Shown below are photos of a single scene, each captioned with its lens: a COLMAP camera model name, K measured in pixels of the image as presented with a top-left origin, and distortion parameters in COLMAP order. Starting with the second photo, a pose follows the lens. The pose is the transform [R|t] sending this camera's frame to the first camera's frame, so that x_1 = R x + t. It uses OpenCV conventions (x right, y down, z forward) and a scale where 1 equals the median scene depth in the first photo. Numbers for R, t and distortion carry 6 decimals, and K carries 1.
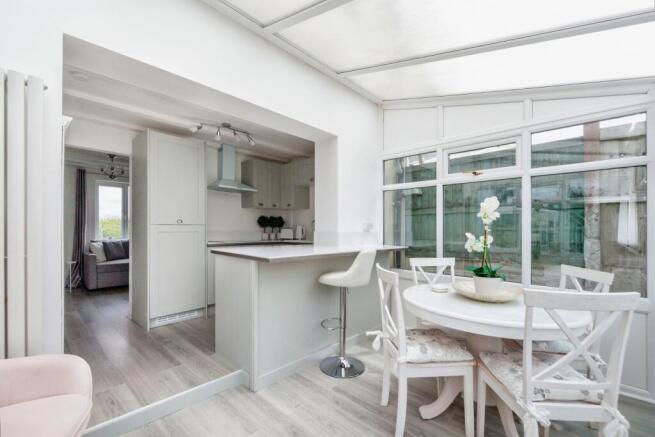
lens RADIAL K [[282.9, 0, 328.2], [0, 282.9, 231.6], [0, 0, 1]] dist [-0.000580, -0.000959]
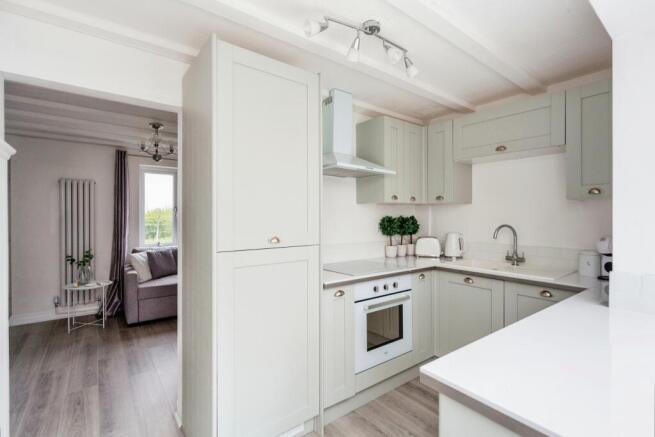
lens RADIAL K [[303.1, 0, 327.3], [0, 303.1, 215.2], [0, 0, 1]] dist [0.004445, 0.000410]
pose [[0.984645, -0.003570, -0.174531, -0.241340], [0.002144, 0.999963, -0.008359, -0.051764], [0.174554, 0.007857, 0.984616, 0.358629]]
